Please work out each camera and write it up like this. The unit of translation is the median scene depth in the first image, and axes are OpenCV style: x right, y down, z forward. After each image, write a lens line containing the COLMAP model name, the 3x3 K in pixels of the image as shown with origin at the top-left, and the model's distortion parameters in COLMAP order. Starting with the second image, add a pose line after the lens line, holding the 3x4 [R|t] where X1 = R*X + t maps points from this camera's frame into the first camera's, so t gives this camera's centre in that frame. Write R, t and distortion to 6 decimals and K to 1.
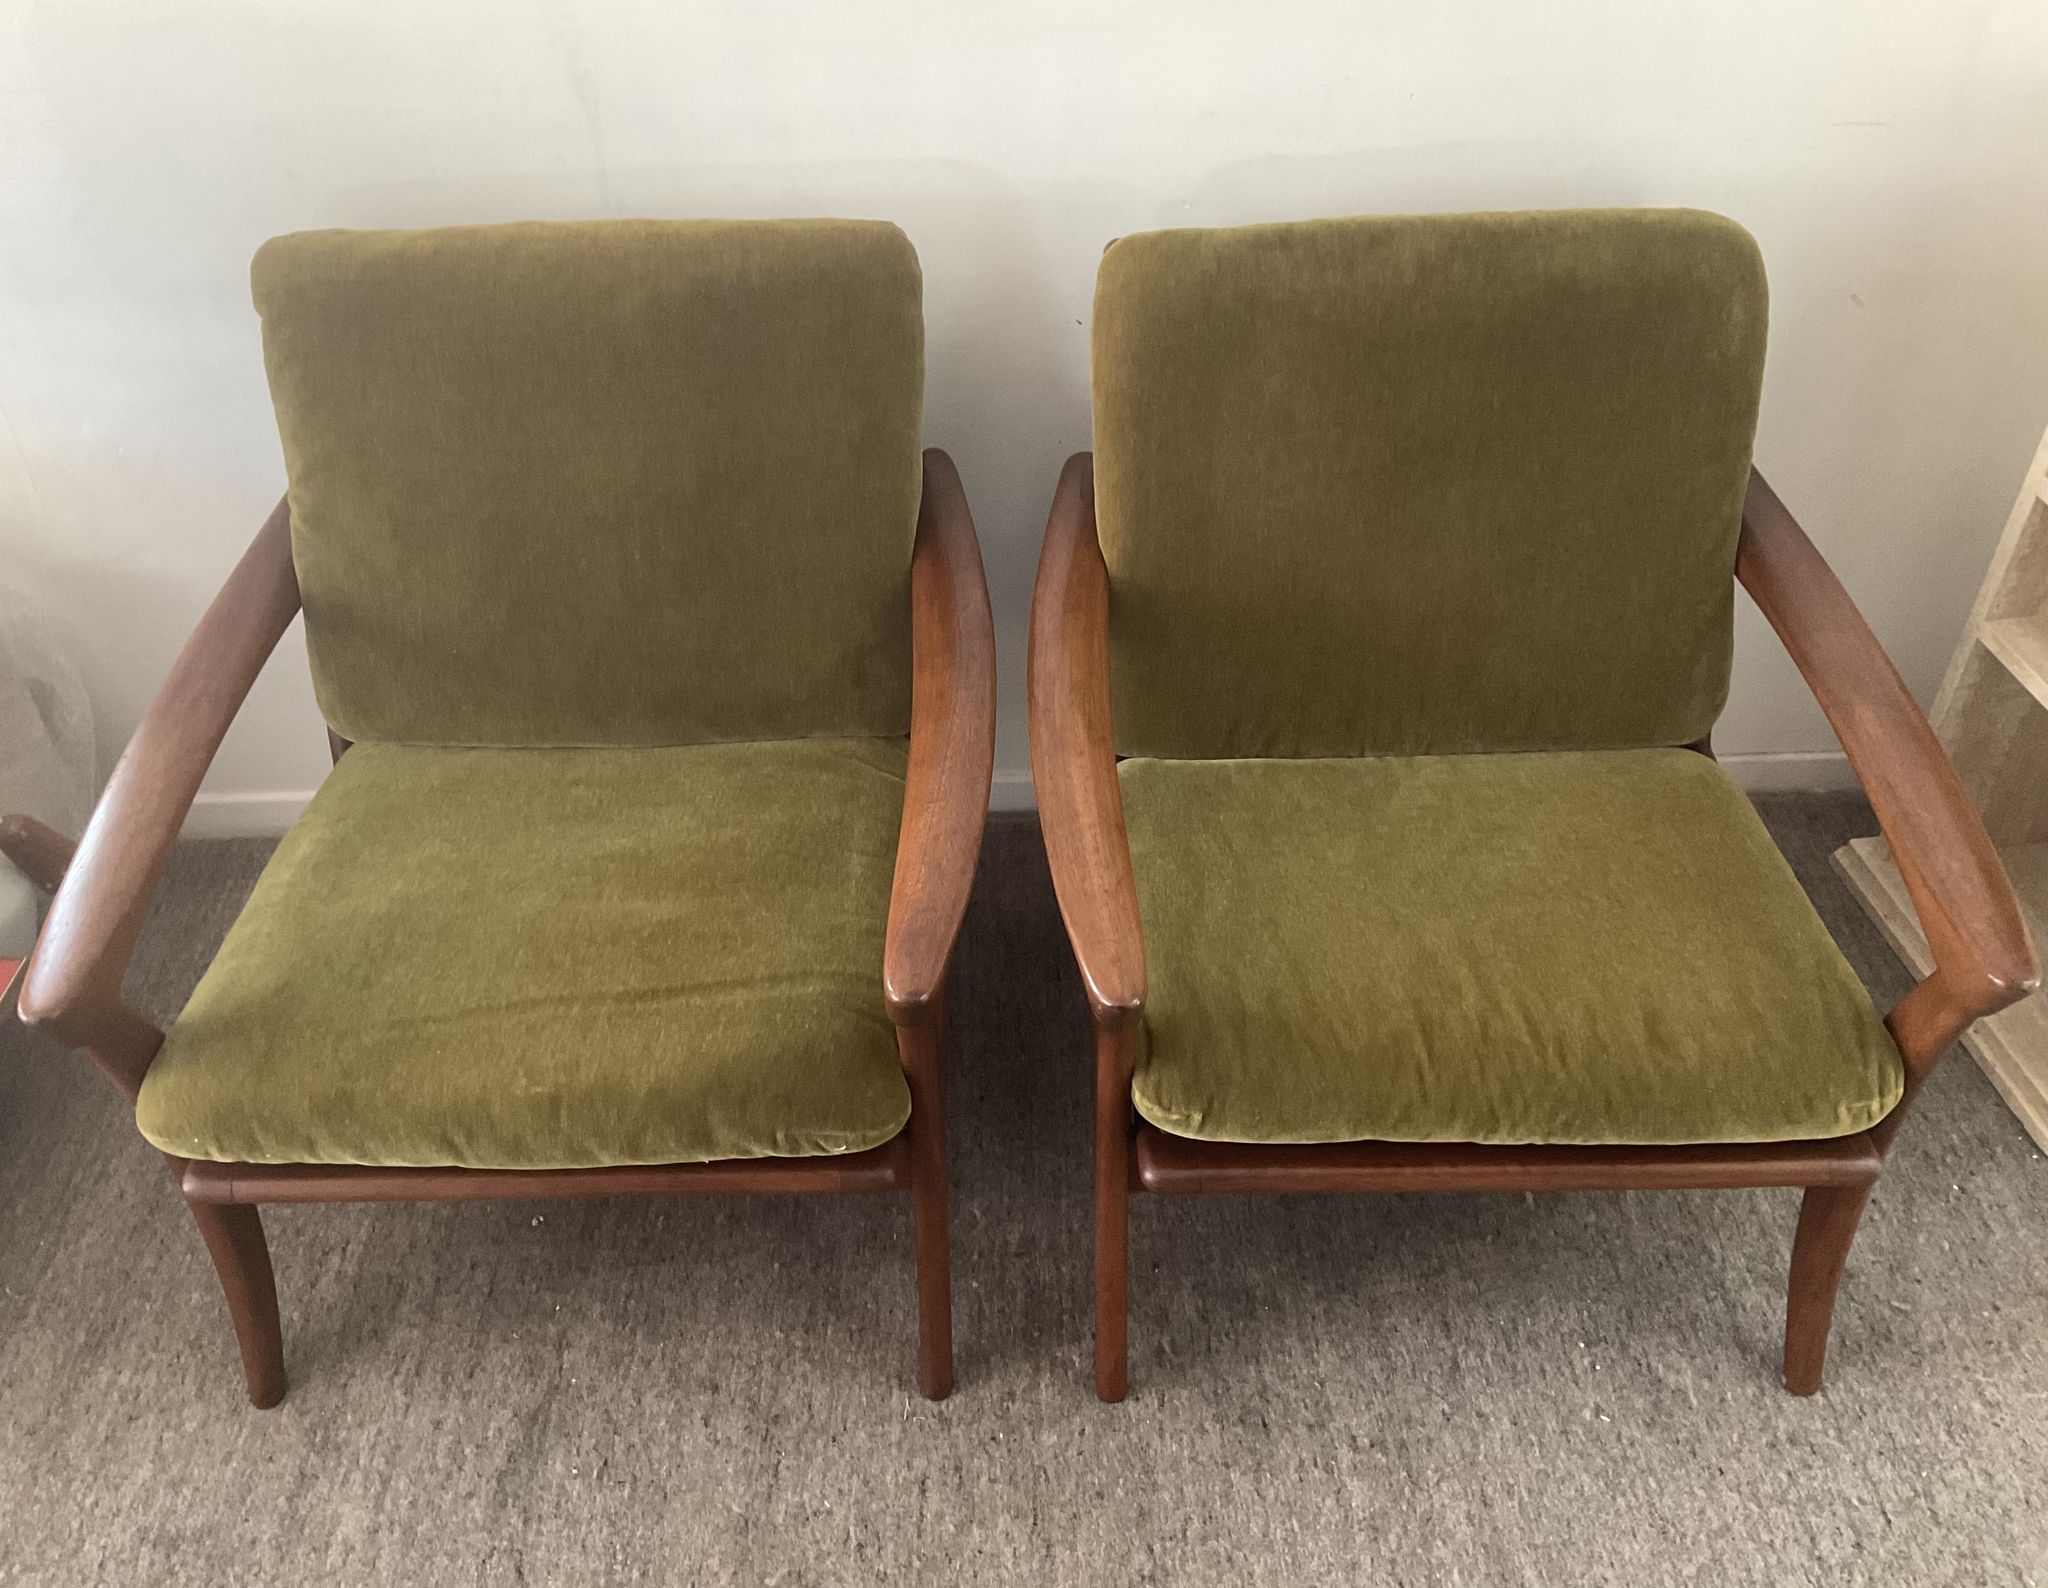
lens RADIAL K [[1775.9, 0, 983.0], [0, 1775.9, 789.9], [0, 0, 1]] dist [0.014070, -0.047247]
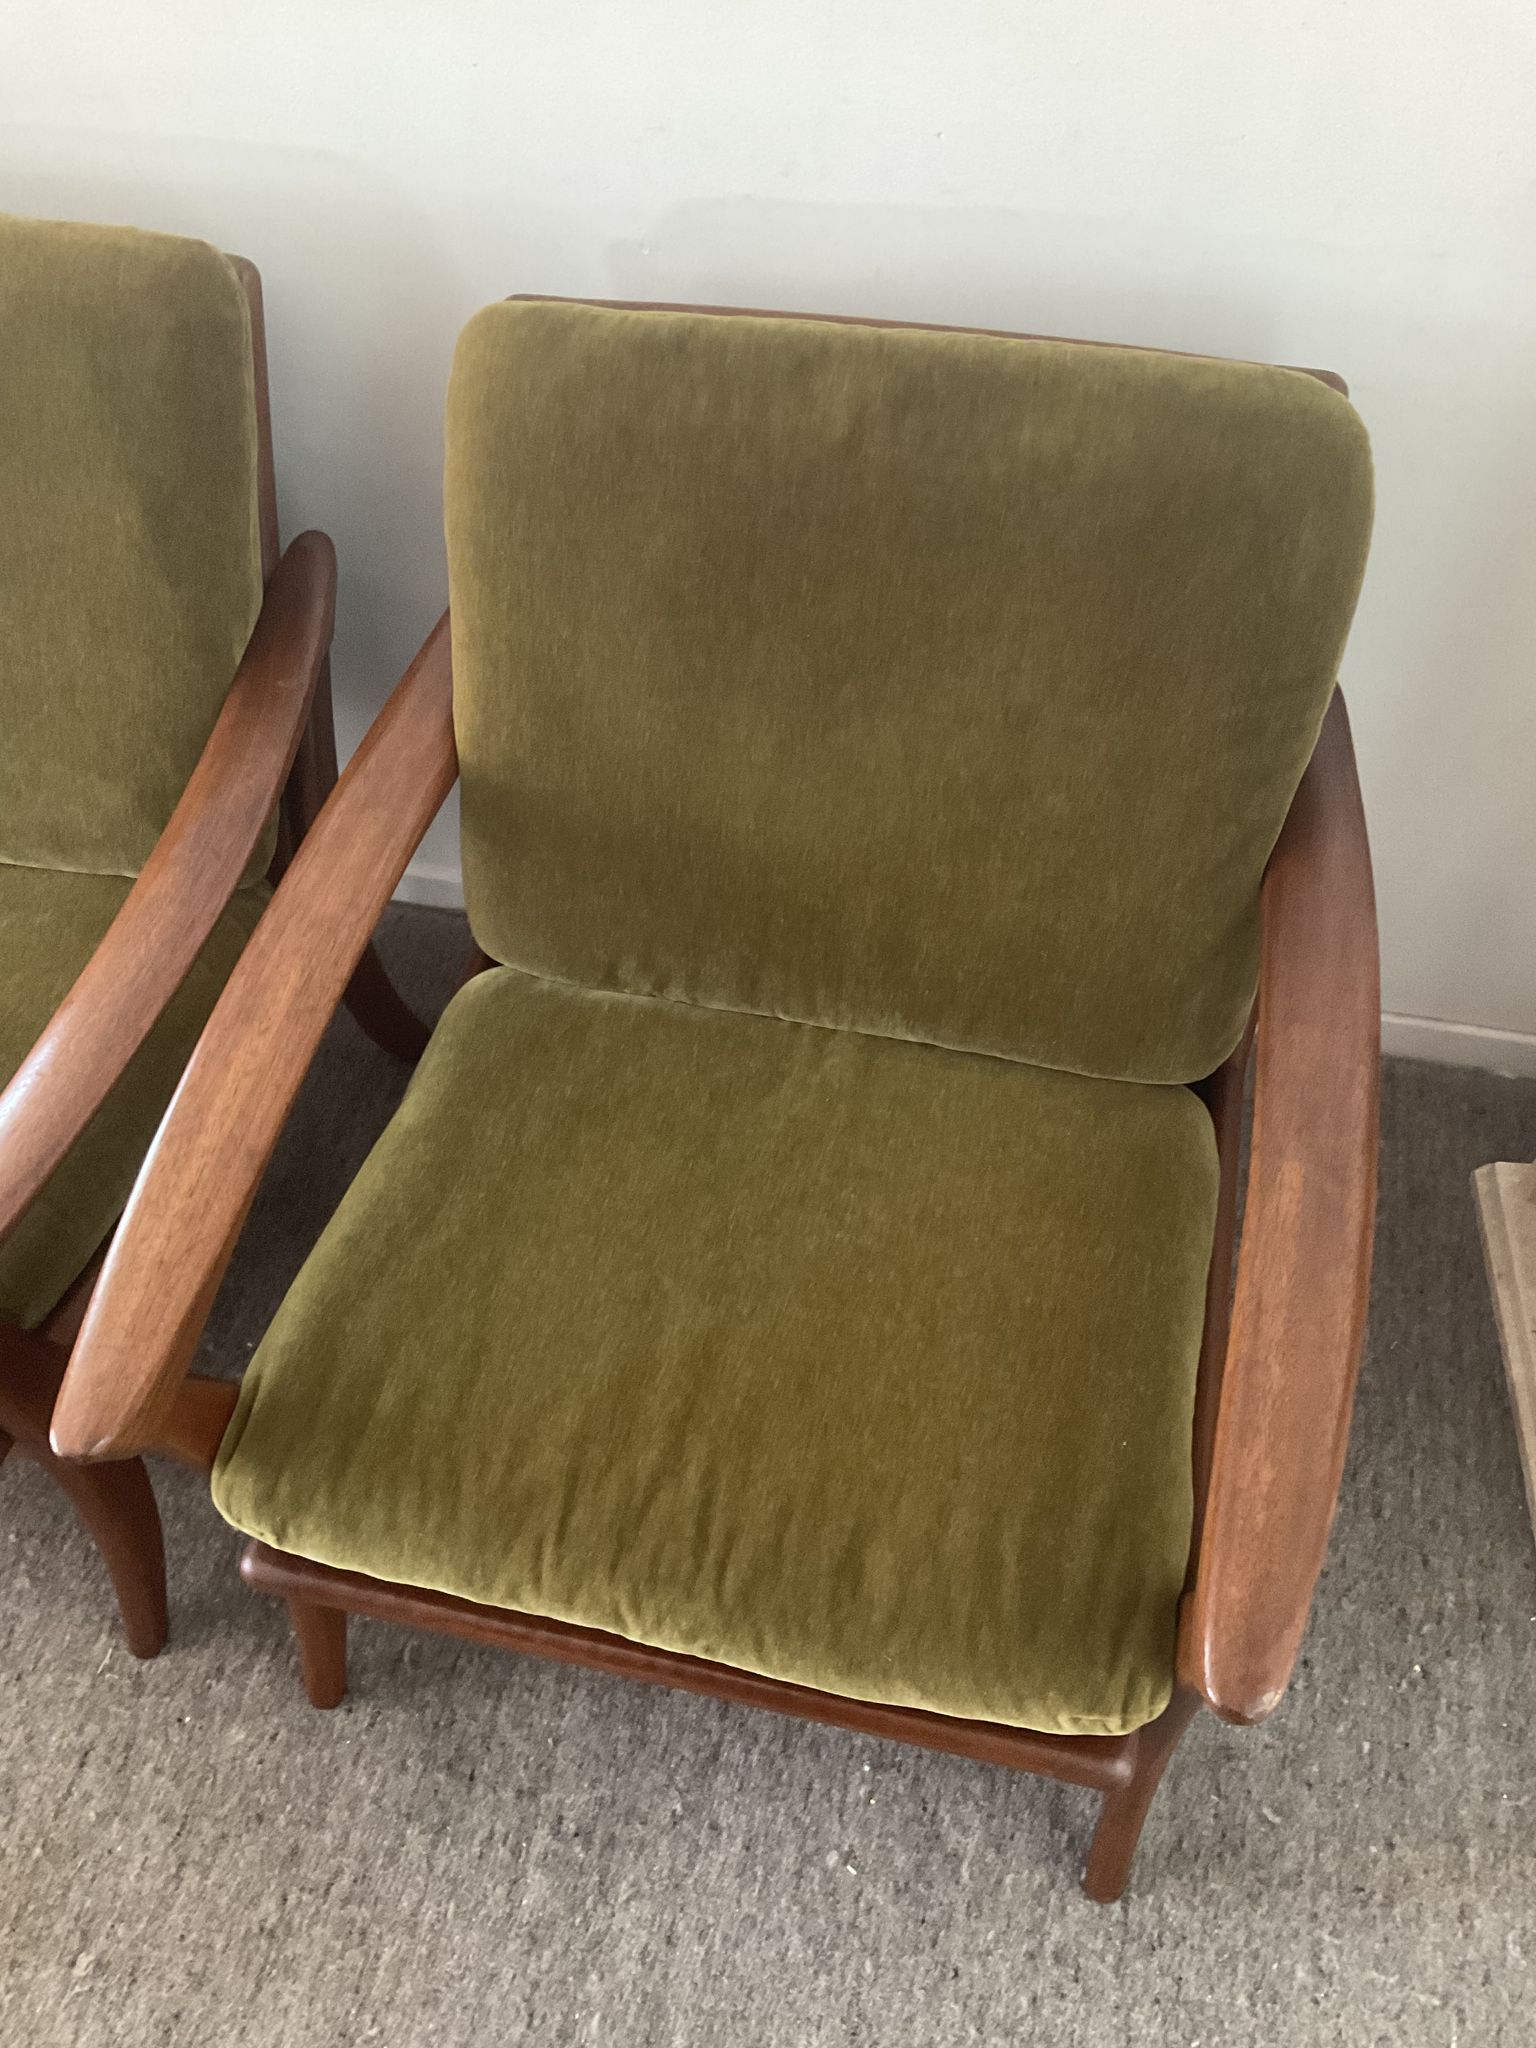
lens RADIAL K [[1728.7, 0, 773.1], [0, 1728.7, 1023.2], [0, 0, 1]] dist [0.014810, -0.043027]
pose [[0.974764, 0.179692, -0.132464, 0.348963], [-0.144722, 0.960445, 0.237911, -0.221897], [0.169975, -0.212736, 0.962212, 0.287062]]
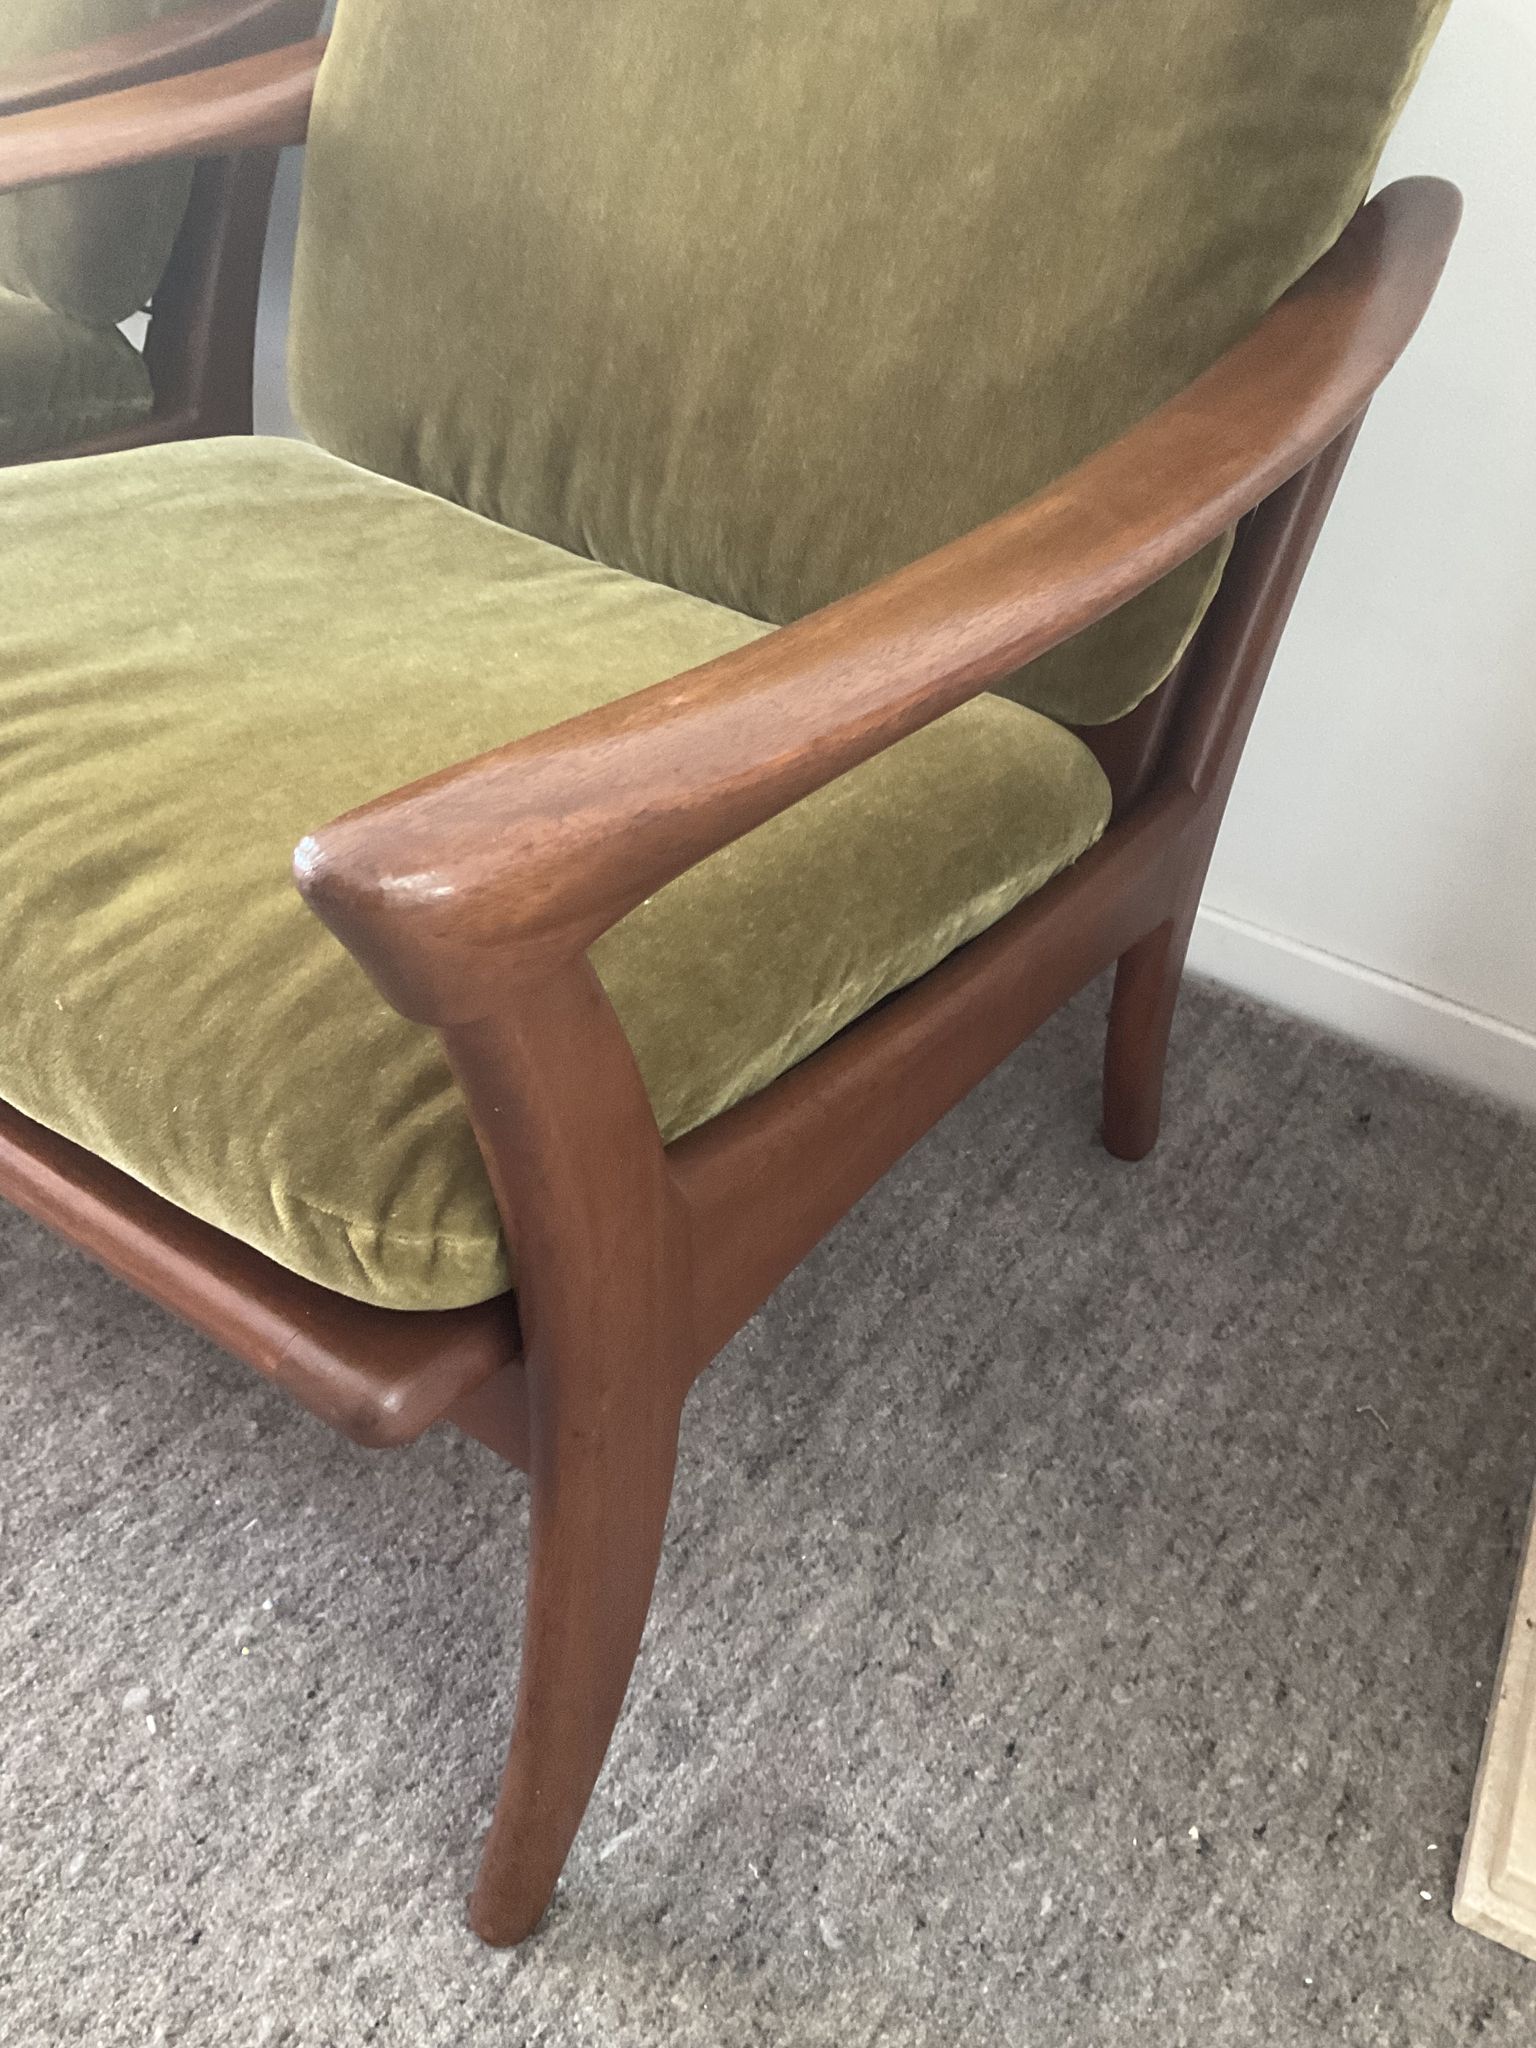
lens RADIAL K [[1728.7, 0, 763.6], [0, 1728.7, 1028.3], [0, 0, 1]] dist [0.014810, -0.043027]
pose [[0.816148, 0.421602, -0.395164, 0.604703], [-0.432053, 0.899343, 0.067177, 0.062730], [0.383710, 0.115905, 0.916151, 0.584474]]
